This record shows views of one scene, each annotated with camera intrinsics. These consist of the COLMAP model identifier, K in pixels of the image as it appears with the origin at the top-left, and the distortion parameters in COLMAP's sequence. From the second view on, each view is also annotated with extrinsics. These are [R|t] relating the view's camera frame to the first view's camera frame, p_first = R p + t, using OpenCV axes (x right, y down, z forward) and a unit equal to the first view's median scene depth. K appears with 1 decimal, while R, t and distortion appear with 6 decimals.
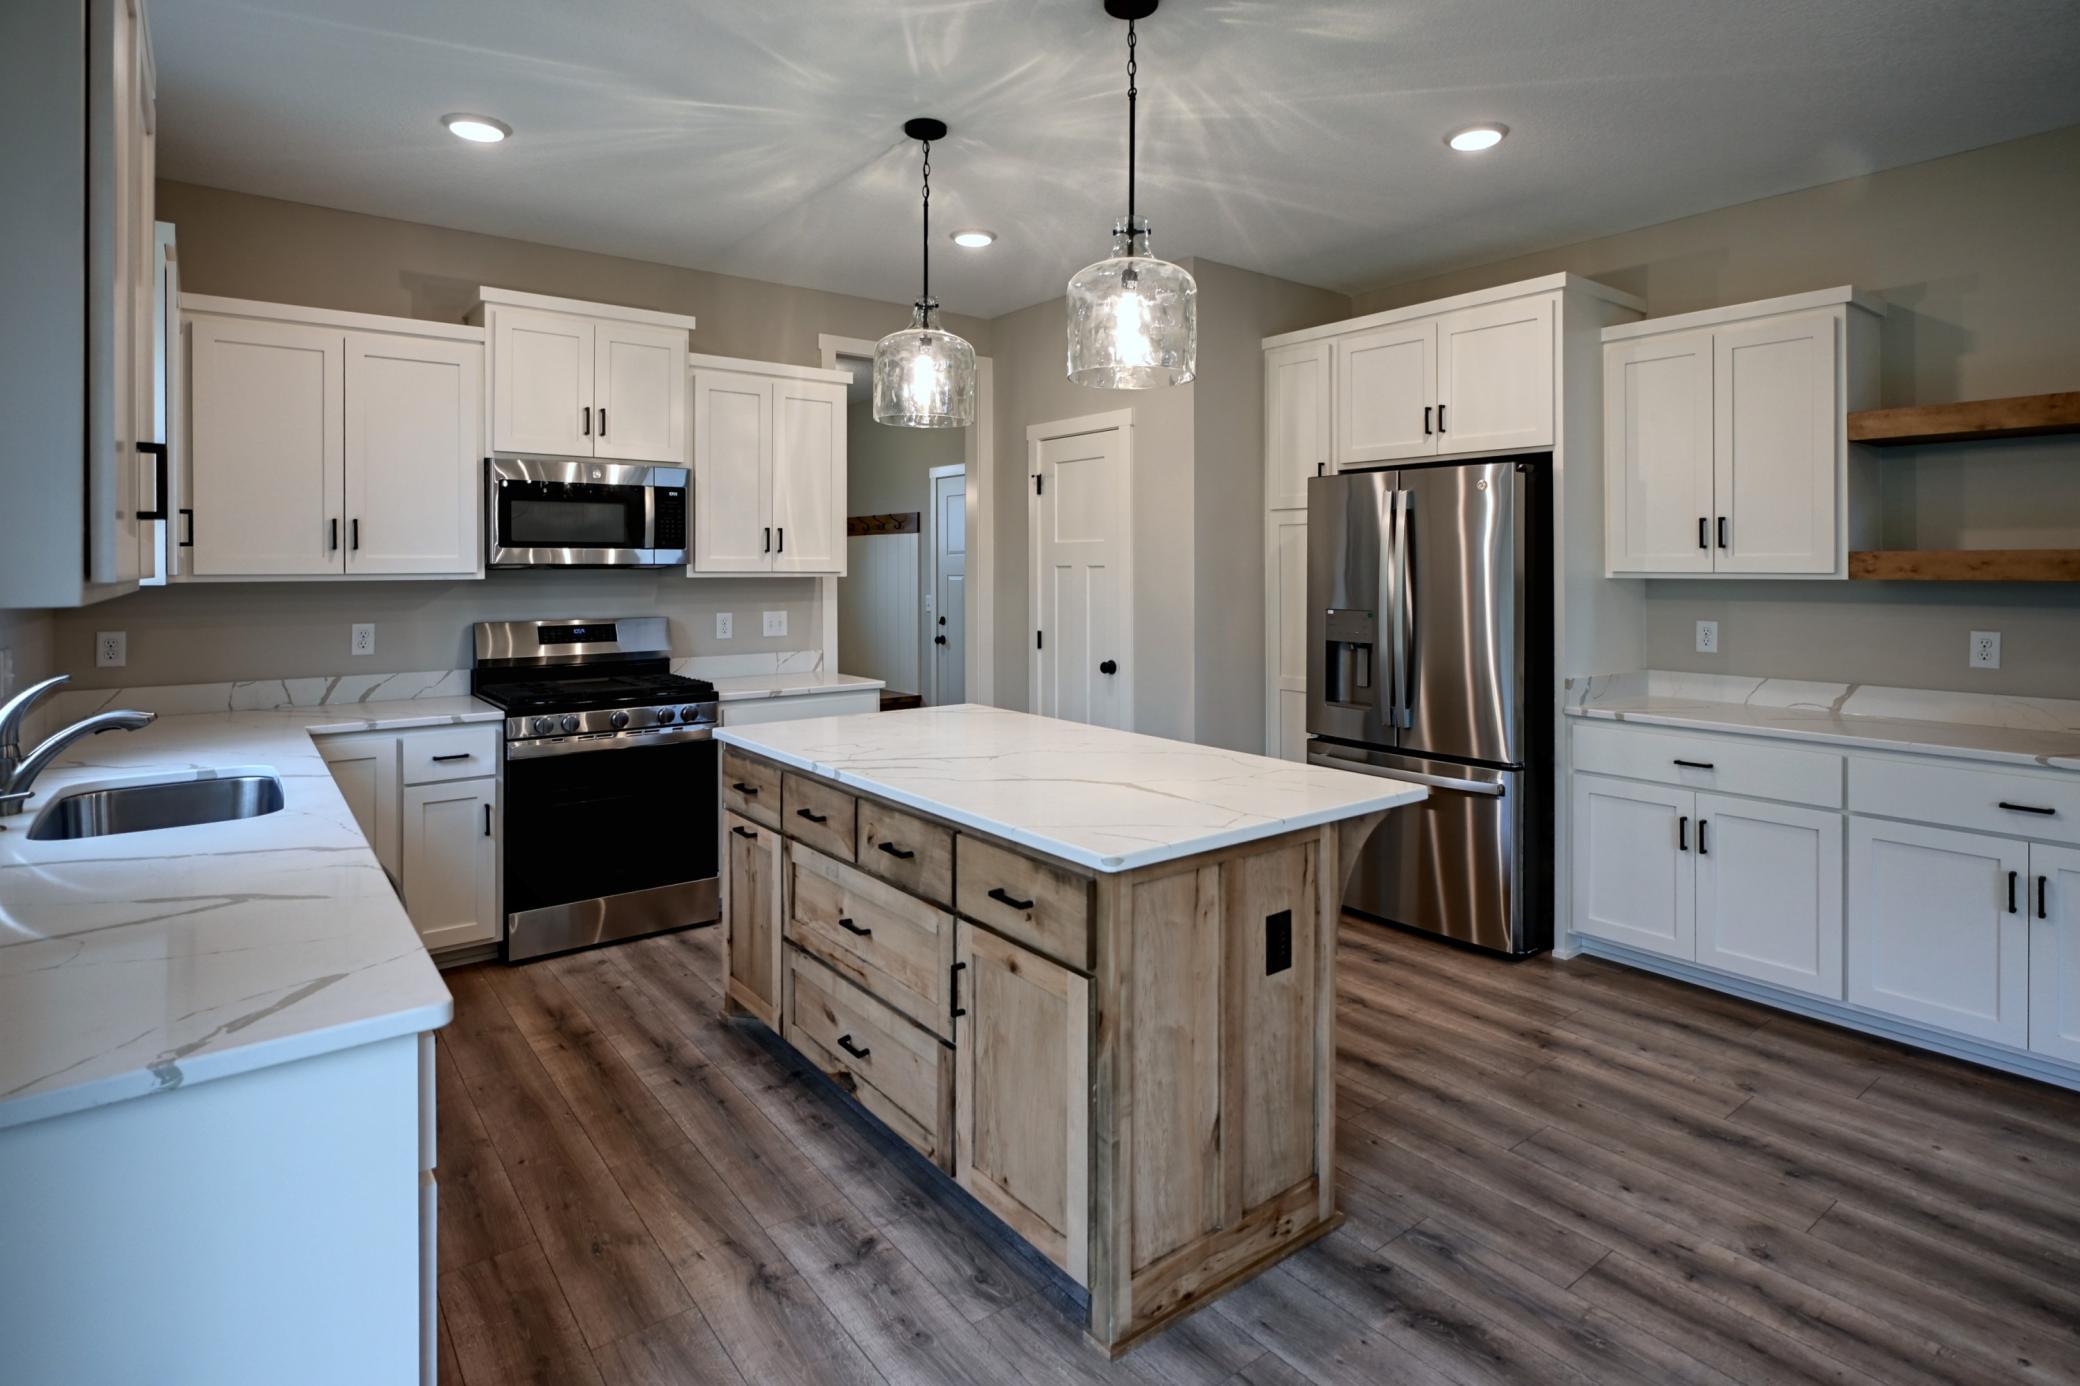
lens RADIAL K [[1076.1, 0, 1041.5], [0, 1076.1, 570.9], [0, 0, 1]] dist [-0.006269, -0.000677]
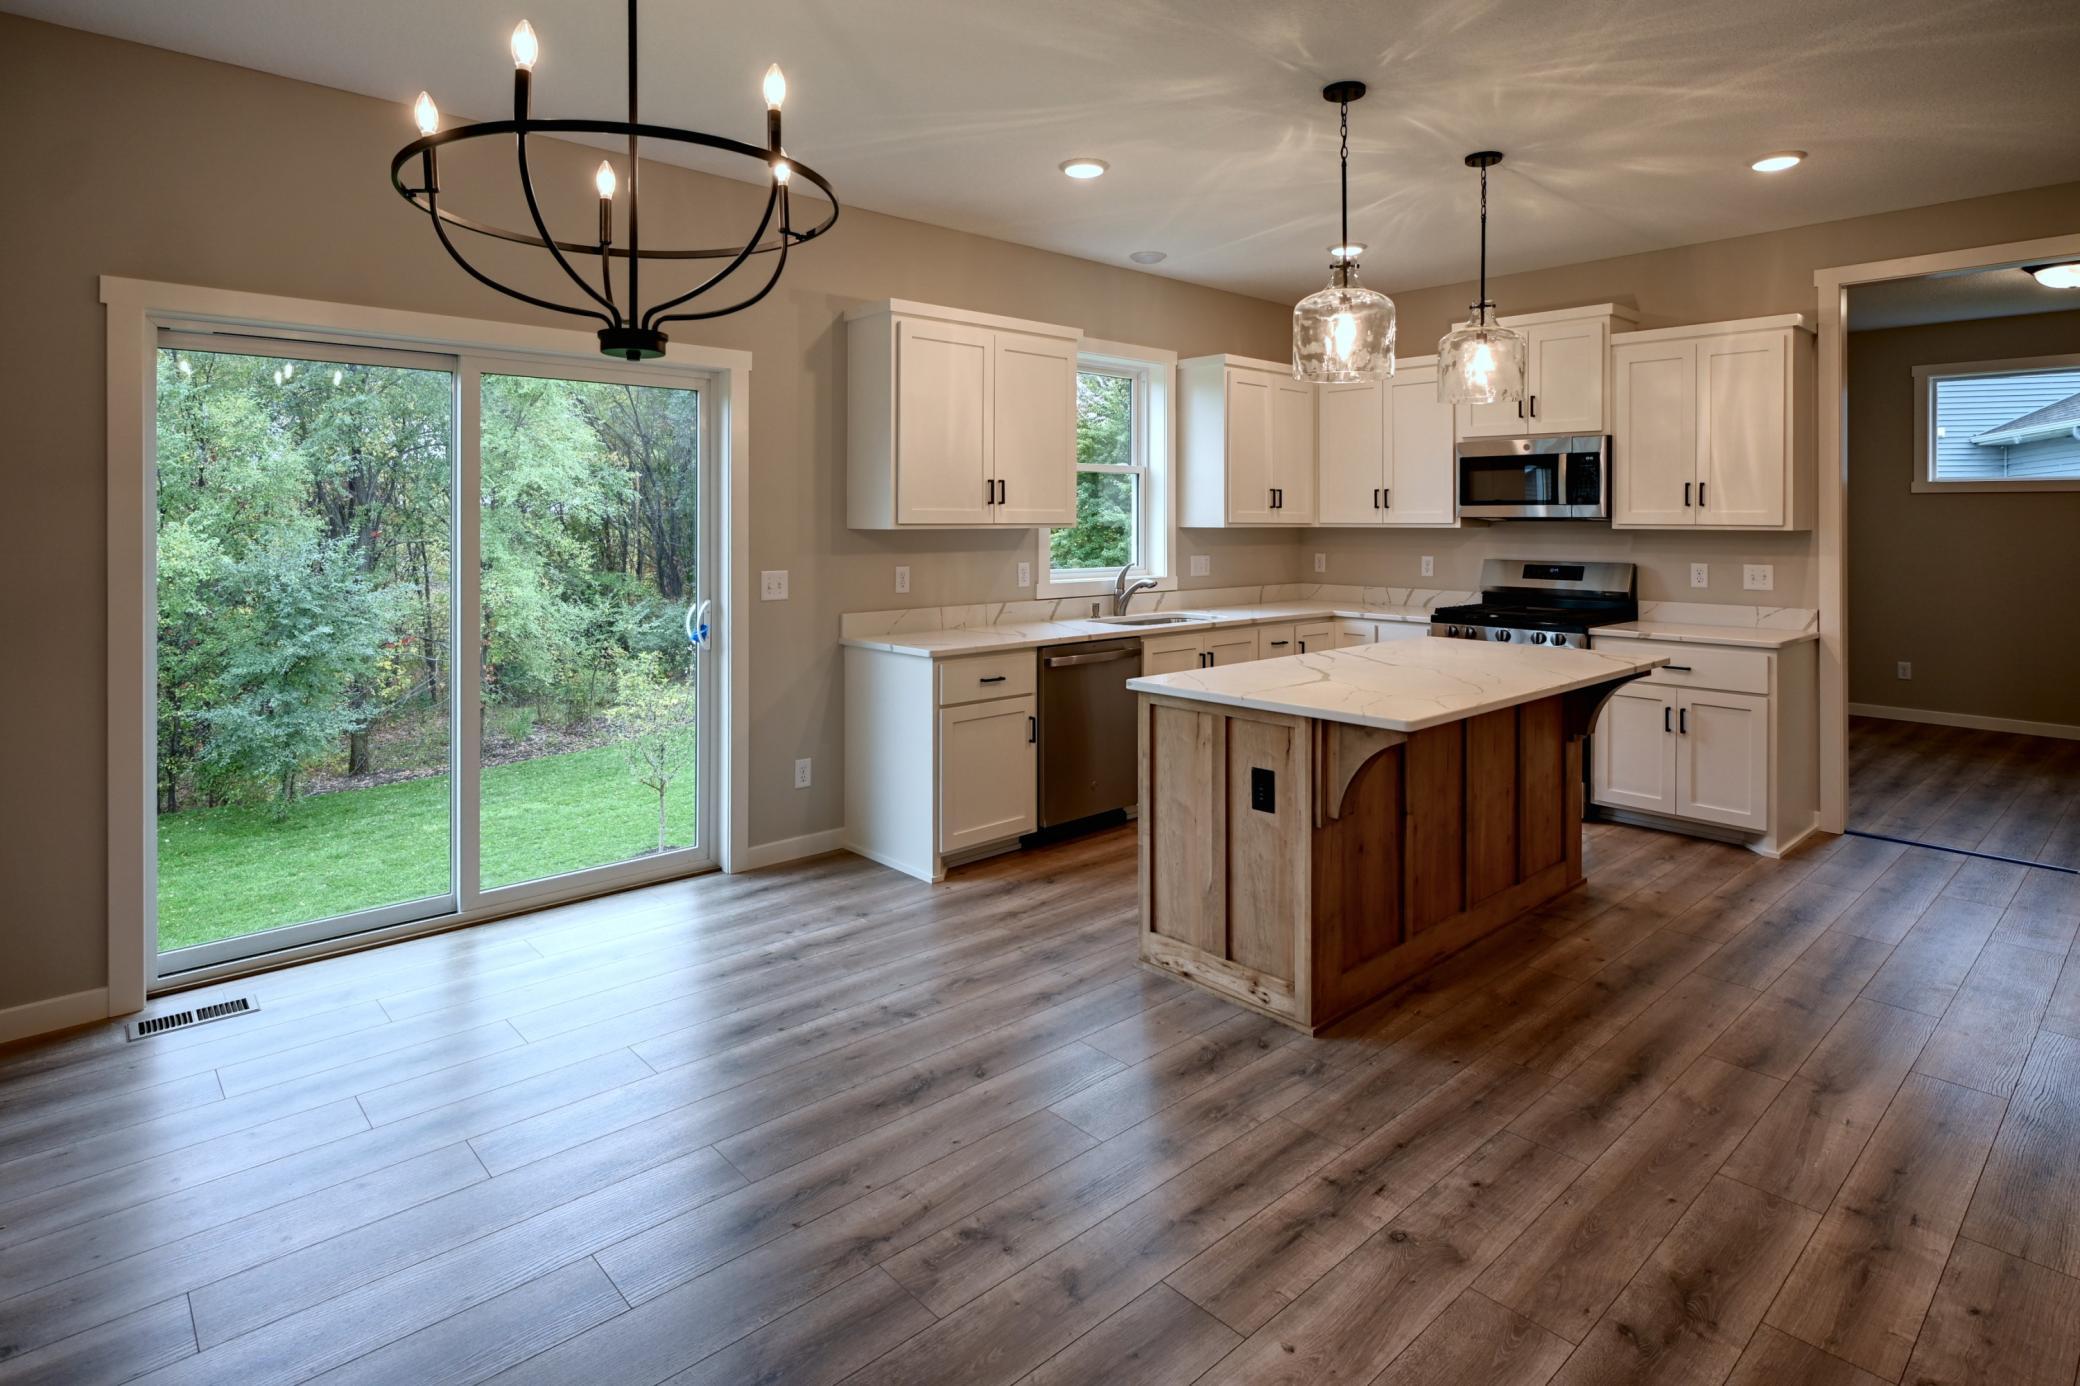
lens RADIAL K [[1091.8, 0, 1042.7], [0, 1091.8, 516.7], [0, 0, 1]] dist [-0.001250, -0.001257]
pose [[0.090412, 0.000359, -0.995904, 1.072742], [-0.004320, 0.999991, -0.000032, -0.005727], [0.995895, 0.004305, 0.090413, 0.389749]]
